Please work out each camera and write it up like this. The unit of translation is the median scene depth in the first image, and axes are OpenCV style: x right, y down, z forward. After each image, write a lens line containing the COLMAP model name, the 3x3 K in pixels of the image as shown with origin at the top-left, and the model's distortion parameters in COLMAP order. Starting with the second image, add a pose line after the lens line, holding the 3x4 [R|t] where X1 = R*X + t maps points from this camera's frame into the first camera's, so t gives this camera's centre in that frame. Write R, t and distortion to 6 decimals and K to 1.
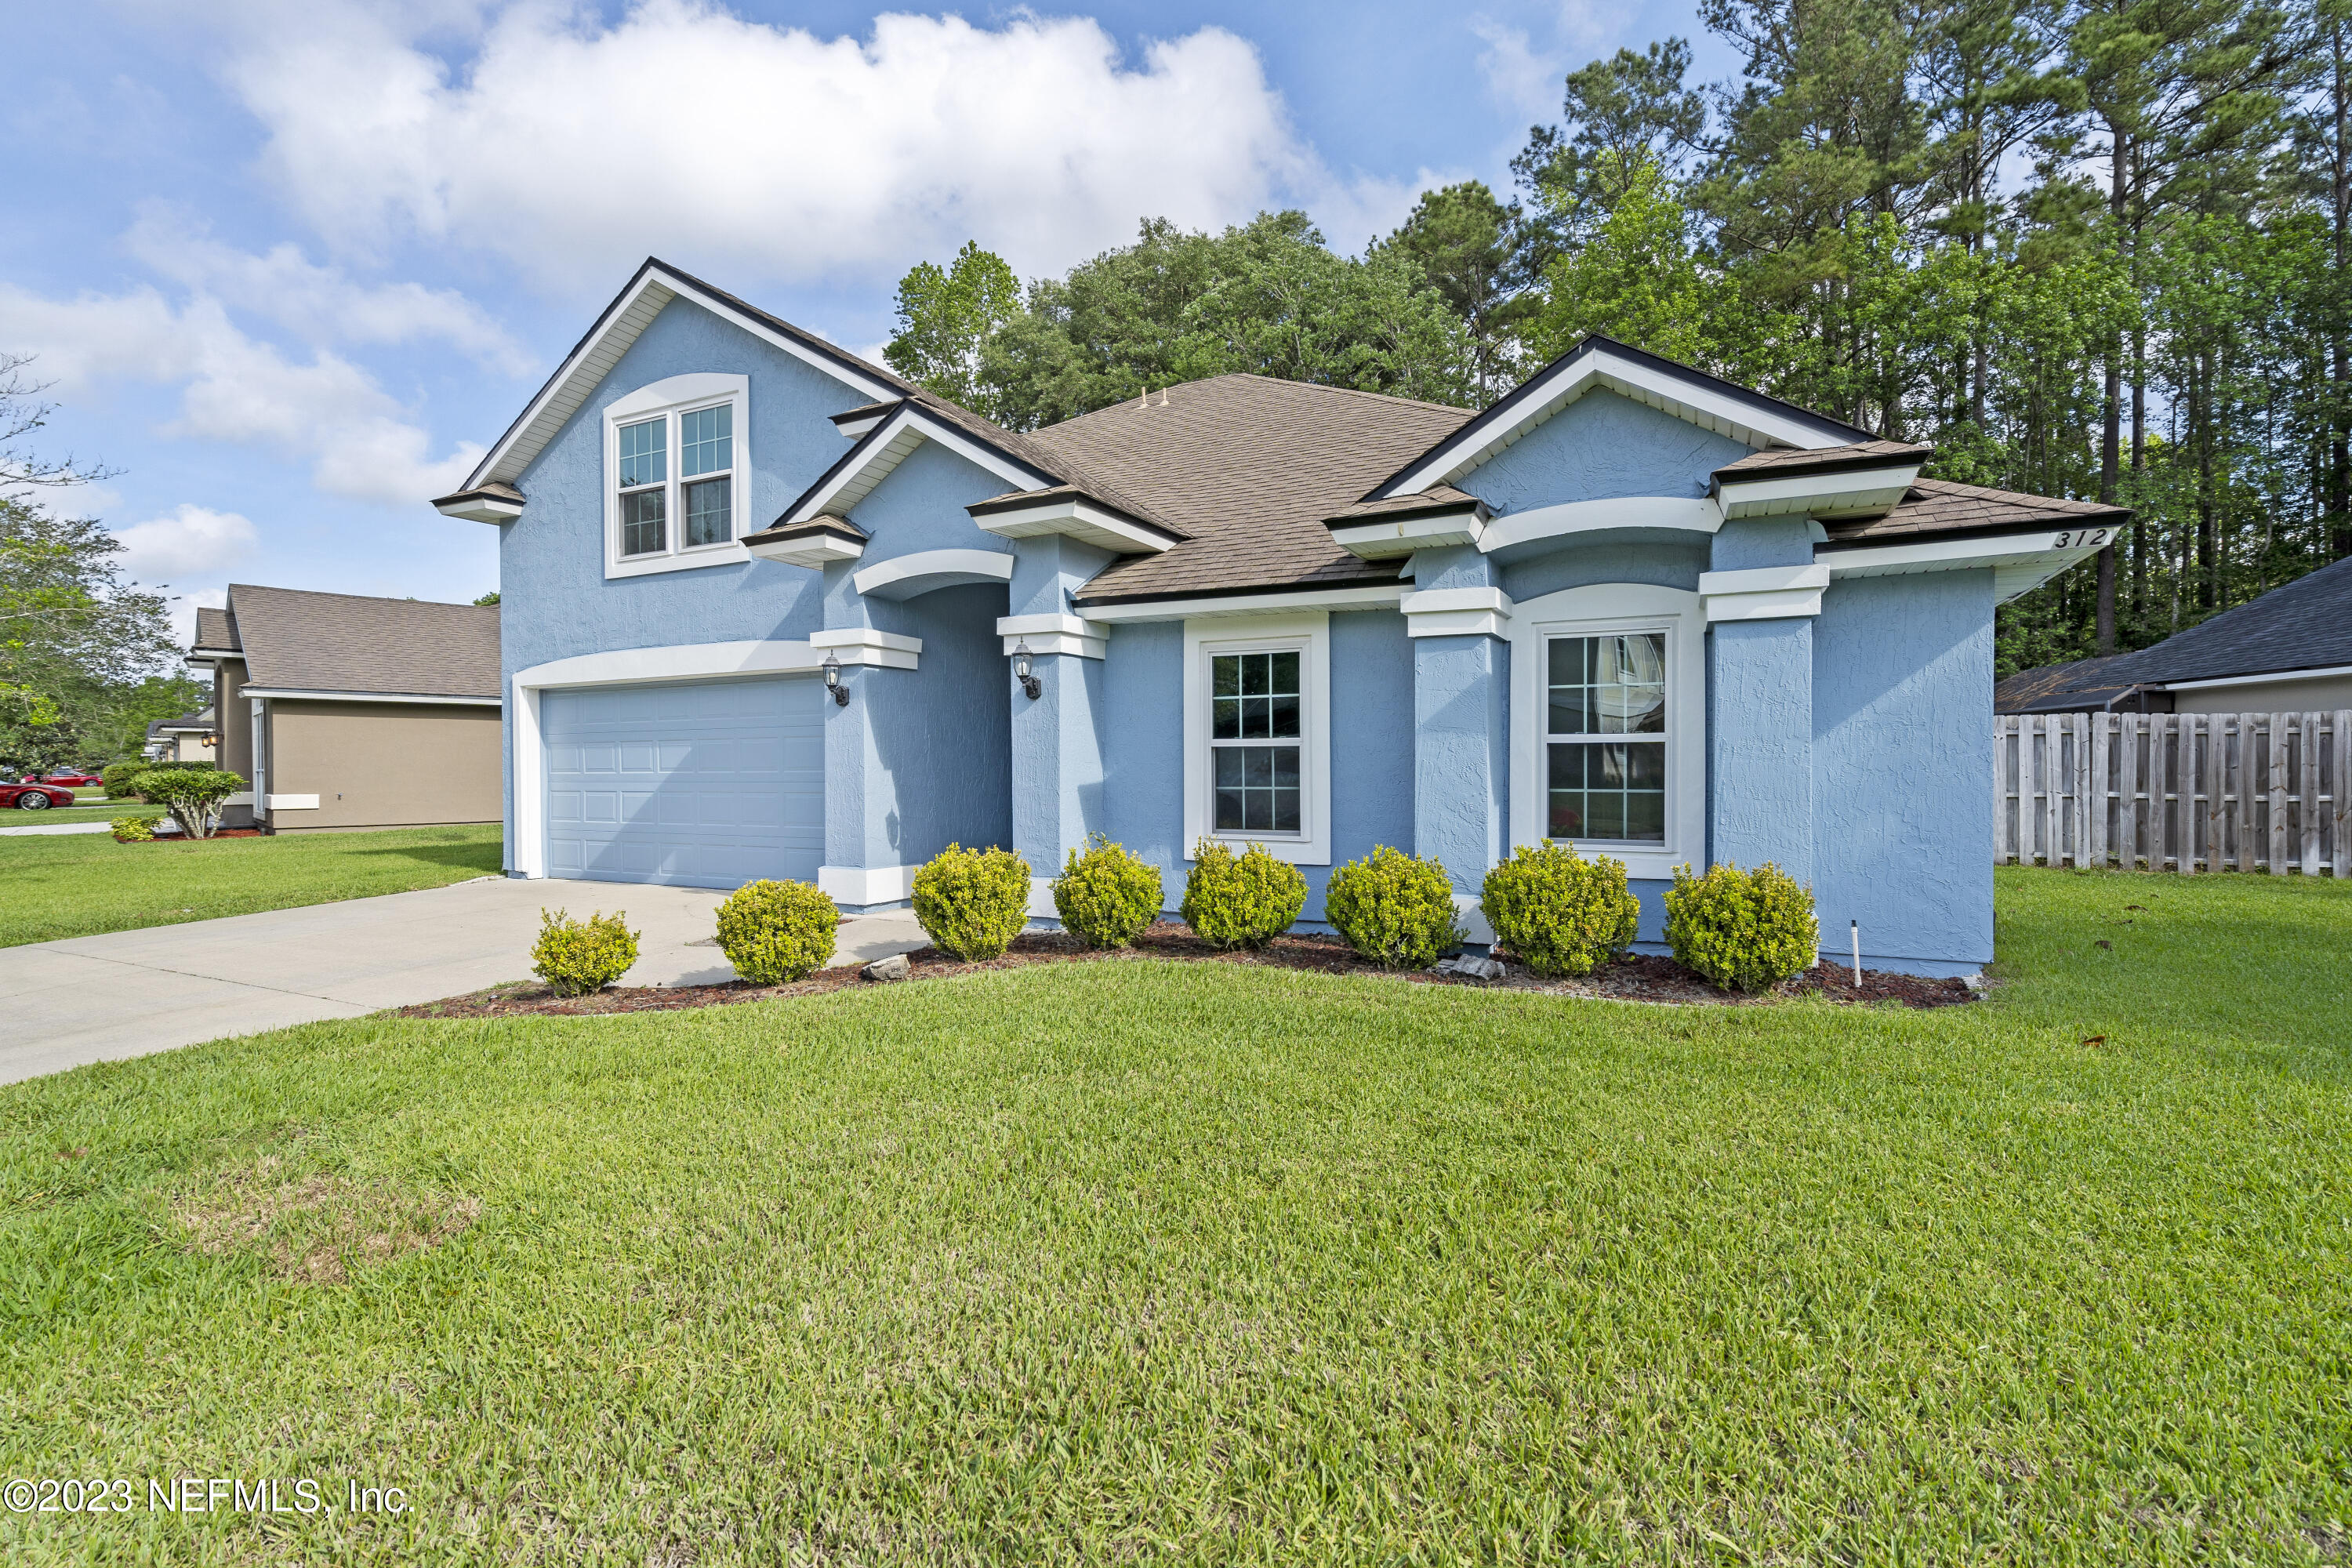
lens RADIAL K [[1070.9, 0, 1173.8], [0, 1070.9, 768.2], [0, 0, 1]] dist [-0.001784, 0.000405]
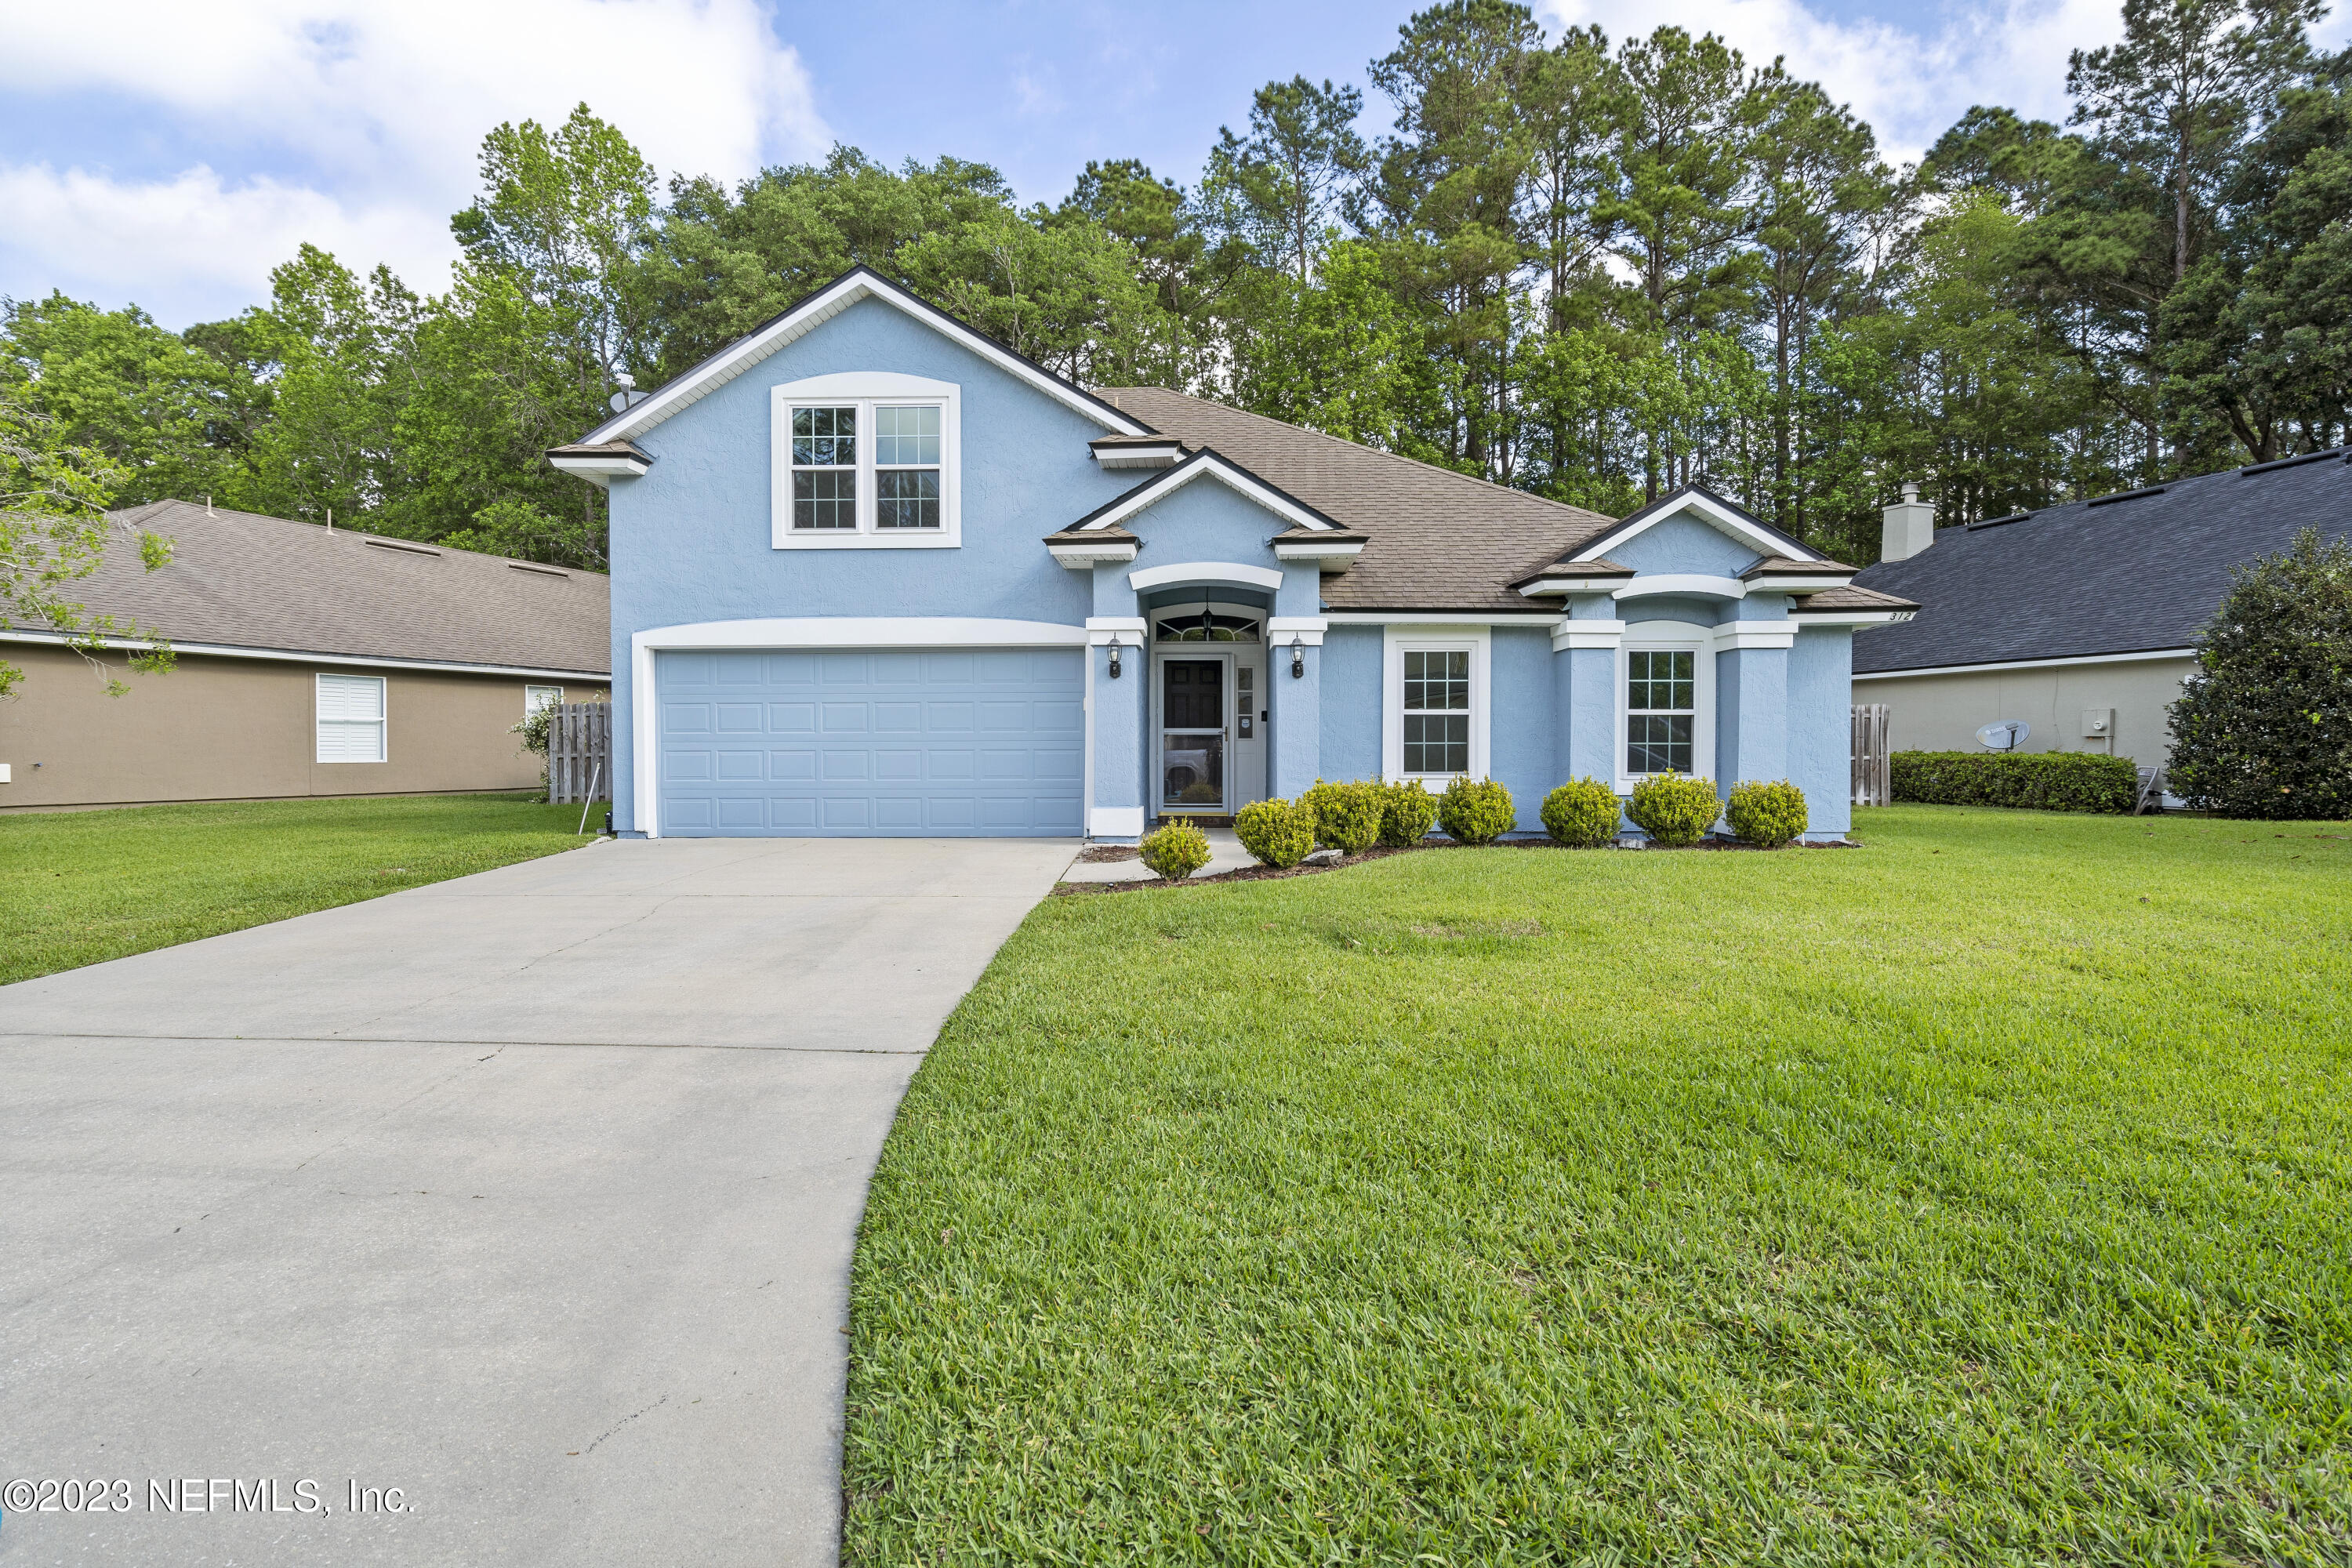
lens RADIAL K [[1231.0, 0, 1169.2], [0, 1231.0, 771.9], [0, 0, 1]] dist [0.001486, 0.000008]
pose [[0.910693, -0.004310, 0.413062, -0.706439], [-0.003034, 0.999849, 0.017122, 0.022439], [-0.413073, -0.016846, 0.910542, -0.284788]]
